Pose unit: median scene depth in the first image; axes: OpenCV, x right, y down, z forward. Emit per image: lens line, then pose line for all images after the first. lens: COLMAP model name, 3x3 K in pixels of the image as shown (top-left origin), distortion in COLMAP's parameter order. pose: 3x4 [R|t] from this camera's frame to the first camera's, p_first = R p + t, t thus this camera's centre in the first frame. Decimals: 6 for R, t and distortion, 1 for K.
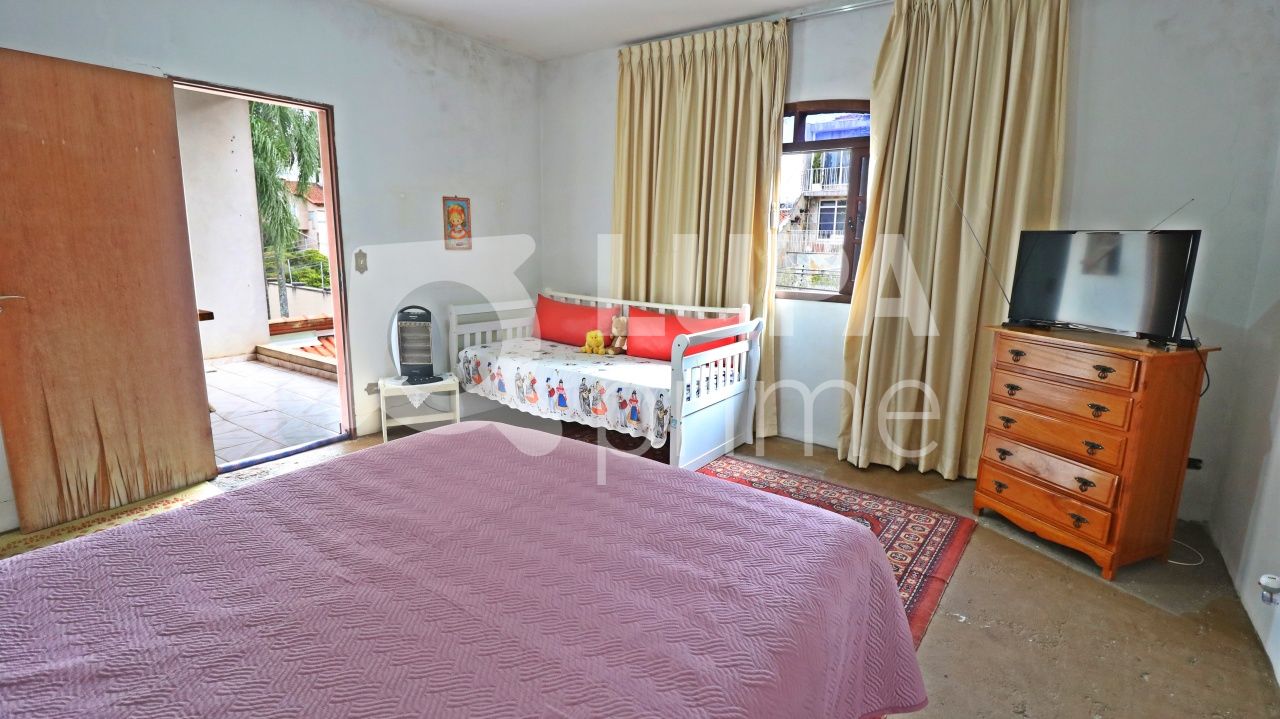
lens RADIAL K [[590.7, 0, 639.3], [0, 590.7, 358.4], [0, 0, 1]] dist [-0.010038, -0.007338]
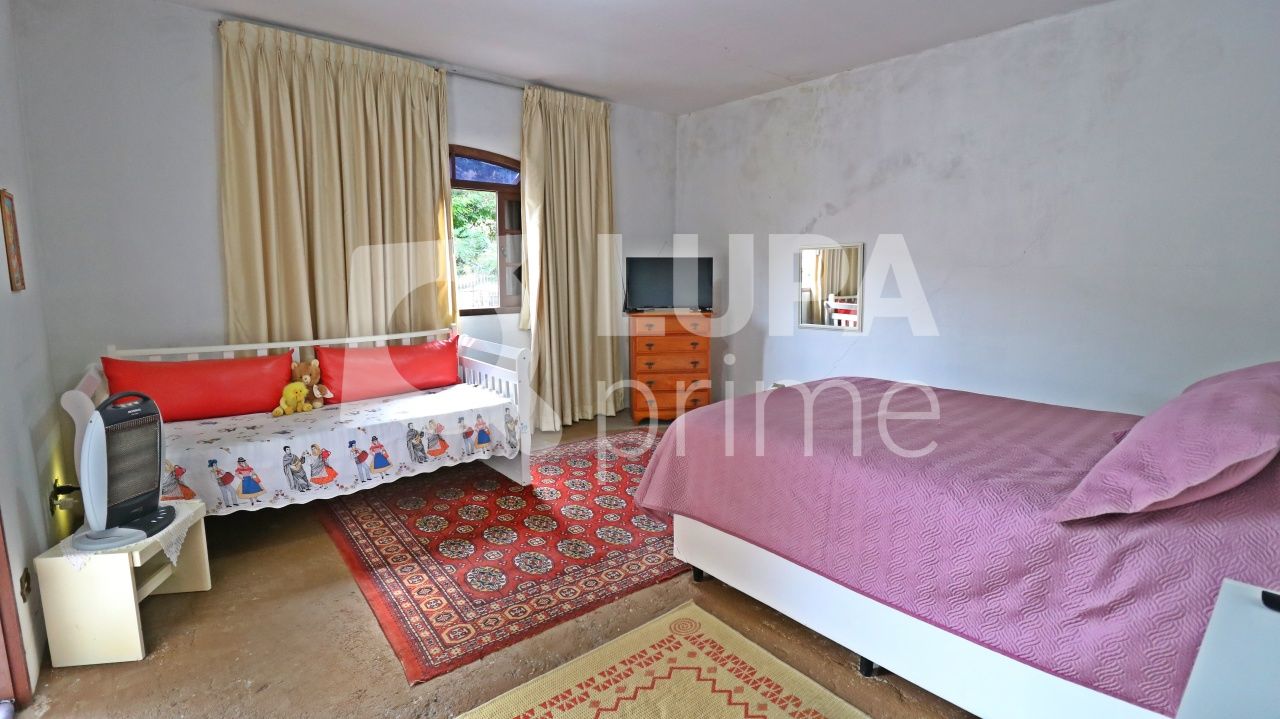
lens RADIAL K [[590.7, 0, 639.6], [0, 590.7, 353.6], [0, 0, 1]] dist [-0.010038, -0.007338]
pose [[0.220263, -0.151764, 0.963562, -0.812072], [0.186949, 0.976078, 0.111000, -0.096899], [-0.957358, 0.155688, 0.243367, 0.425143]]
